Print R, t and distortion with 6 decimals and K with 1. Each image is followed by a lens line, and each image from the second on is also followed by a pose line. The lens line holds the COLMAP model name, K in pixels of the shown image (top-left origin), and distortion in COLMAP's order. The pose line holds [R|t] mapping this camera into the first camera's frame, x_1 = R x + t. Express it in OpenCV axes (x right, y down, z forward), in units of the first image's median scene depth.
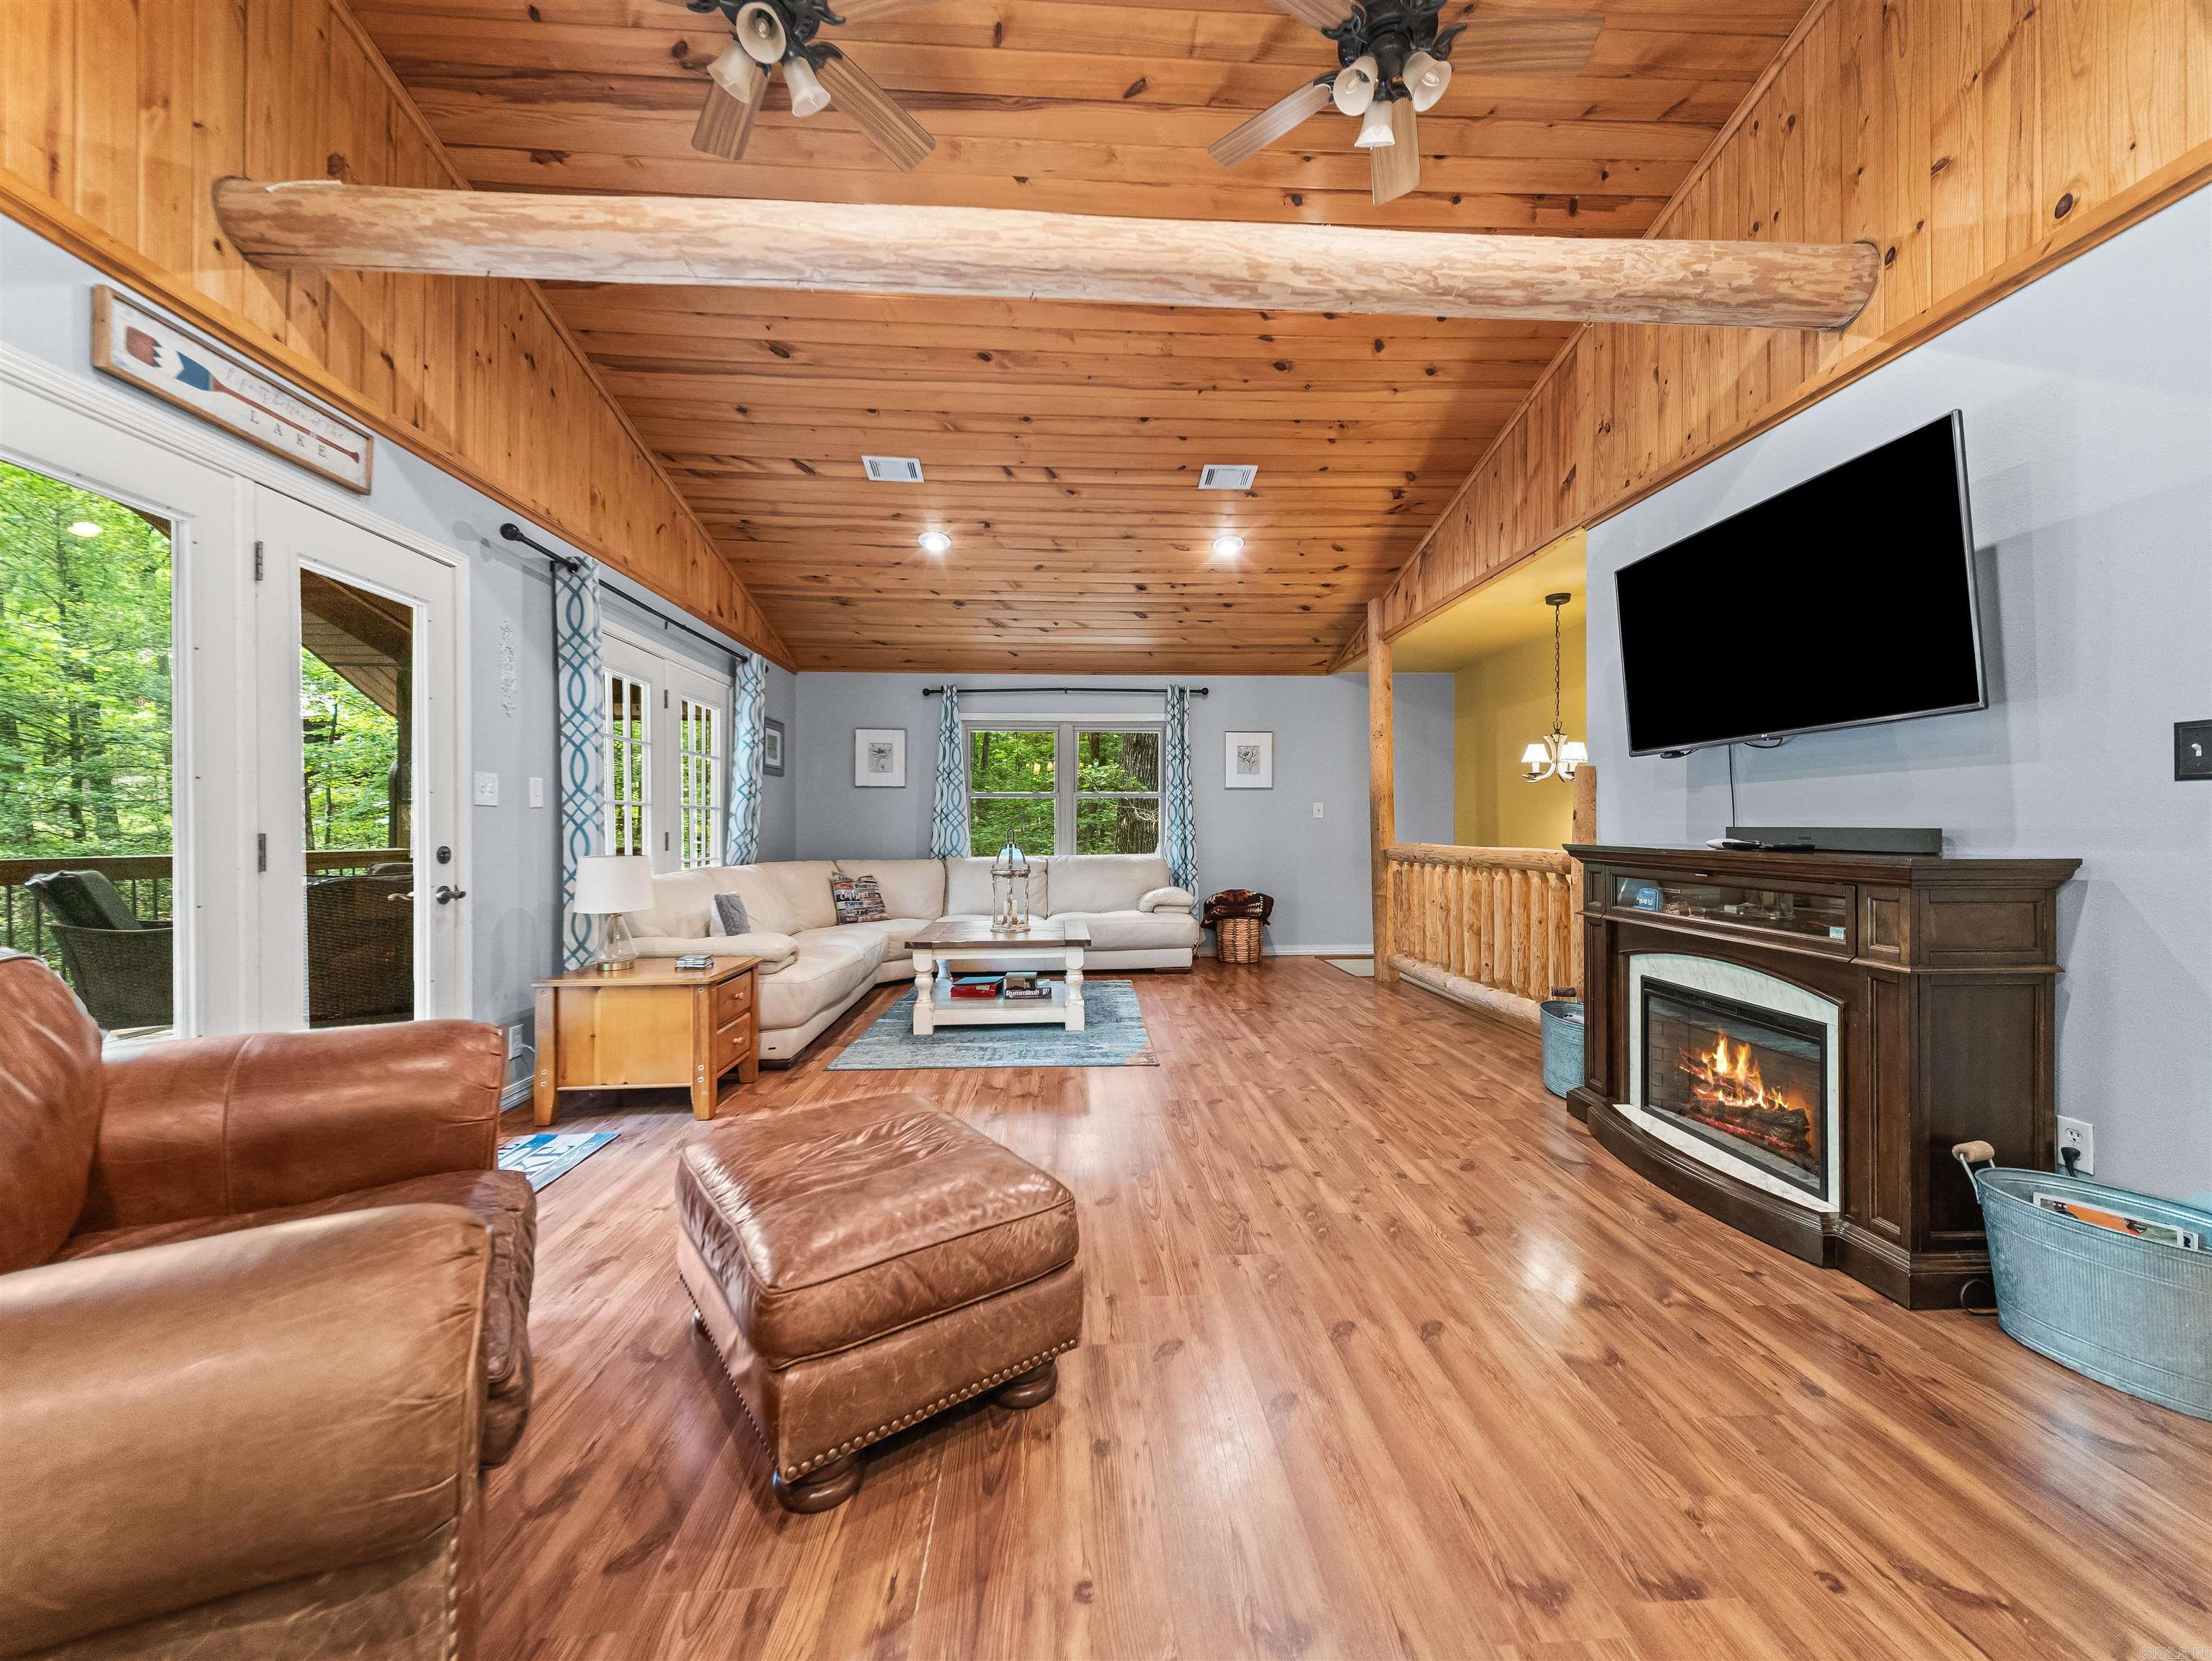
lens RADIAL K [[841.7, 0, 1101.2], [0, 841.7, 834.8], [0, 0, 1]] dist [0.012673, -0.007219]
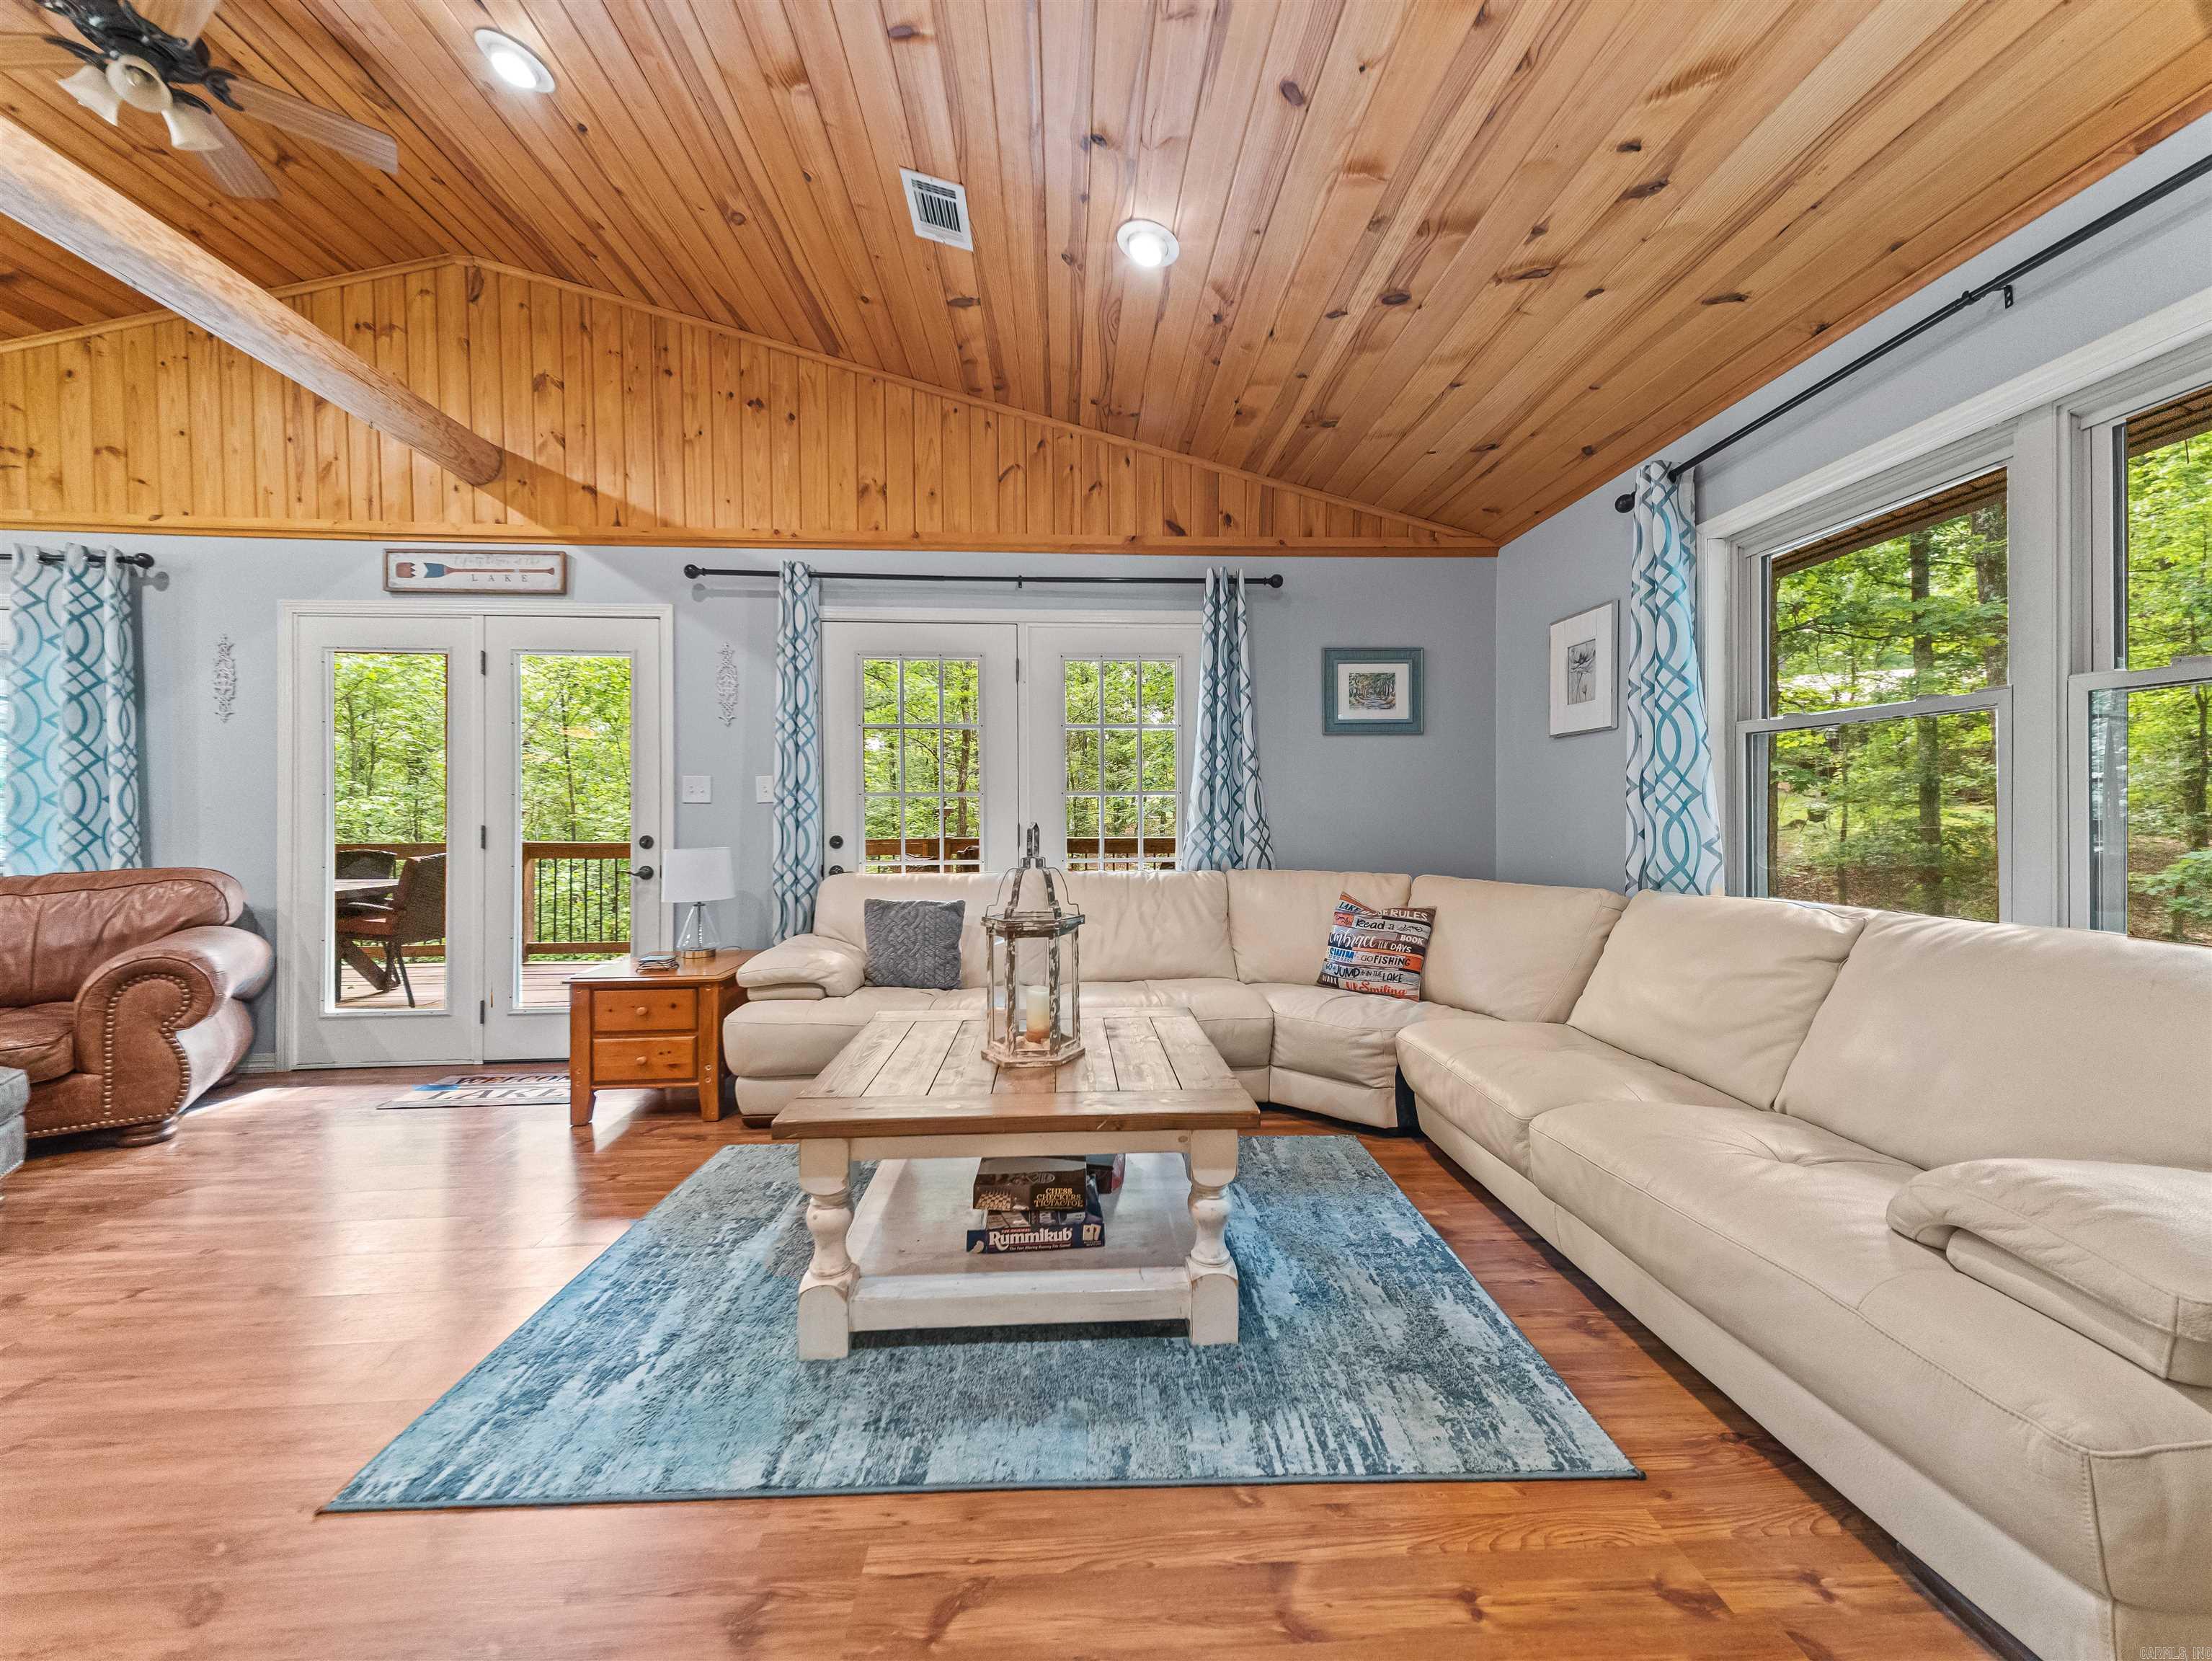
lens RADIAL K [[864.4, 0, 1114.0], [0, 864.4, 813.8], [0, 0, 1]] dist [0.049113, -0.017613]
pose [[-0.003911, -0.009862, -0.999944, 0.465292], [-0.004016, 0.999943, -0.009846, -0.007700], [0.999984, 0.003977, -0.003951, 1.420003]]
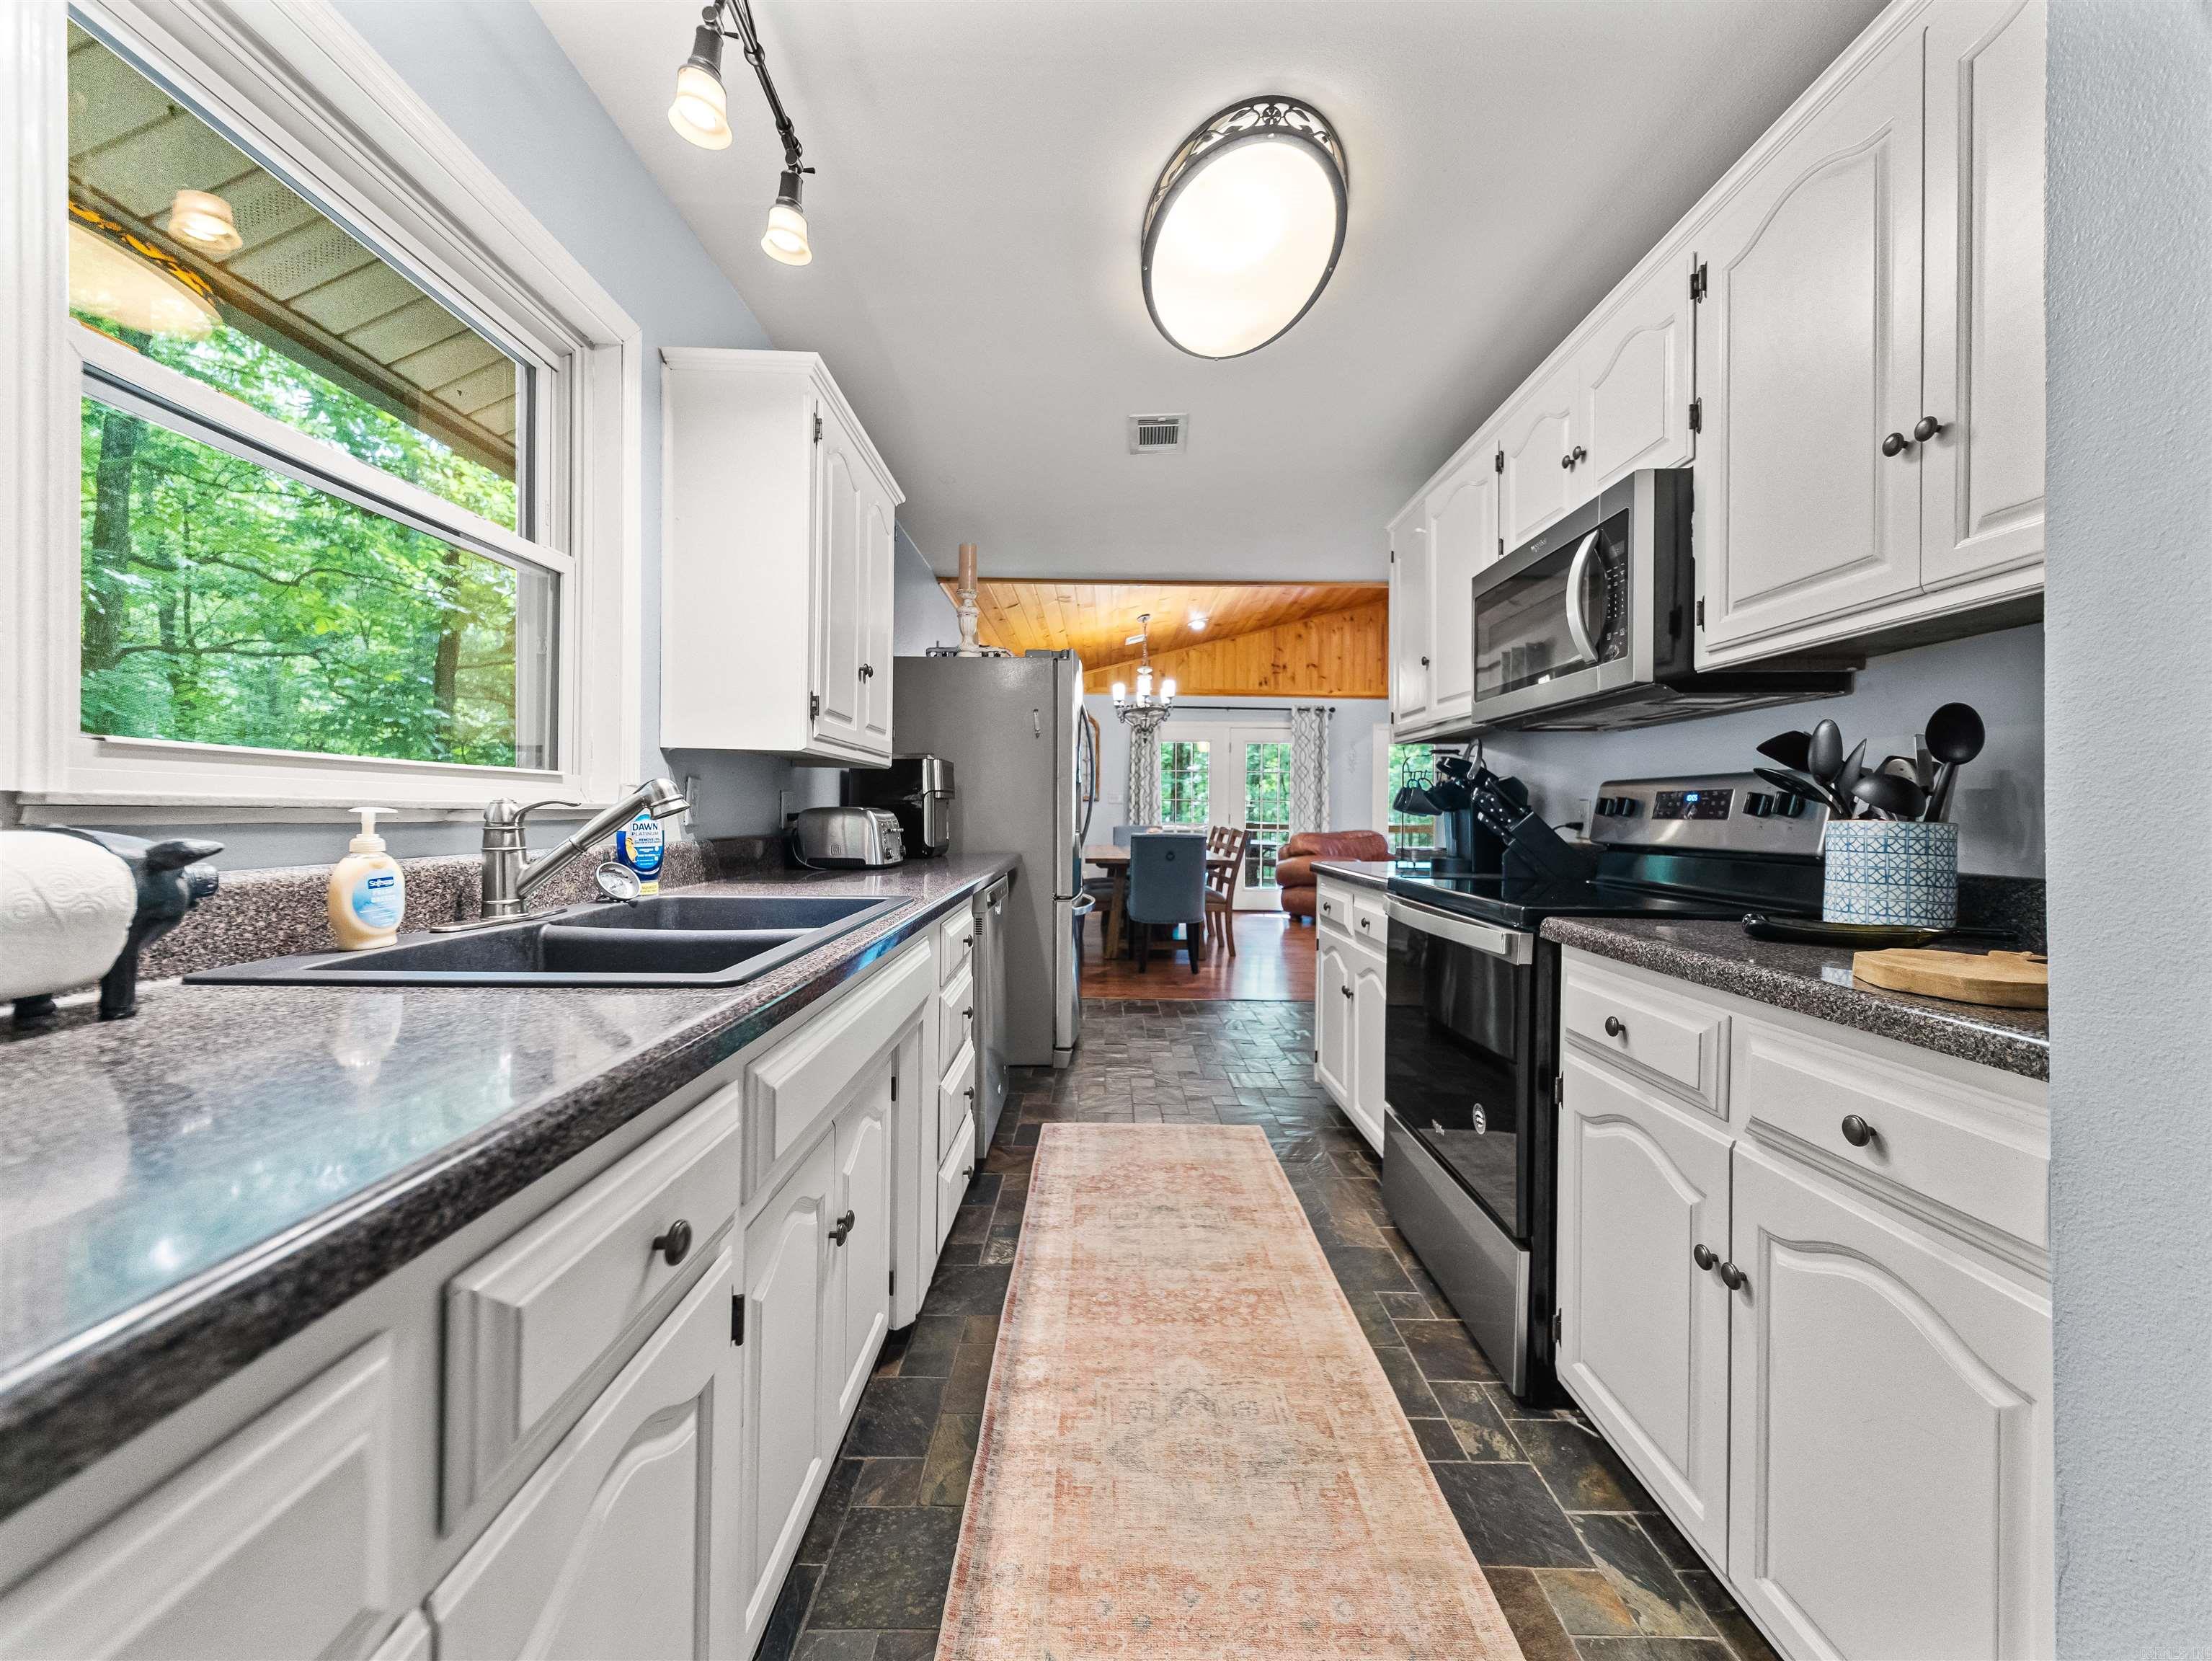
lens RADIAL K [[841.7, 0, 1101.2], [0, 841.7, 834.8], [0, 0, 1]] dist [0.012673, -0.007219]
pose [[-0.071743, 0.028069, -0.997028, 2.015771], [-0.014170, 0.999474, 0.029158, -0.000642], [0.997323, 0.016219, -0.071307, -0.241777]]
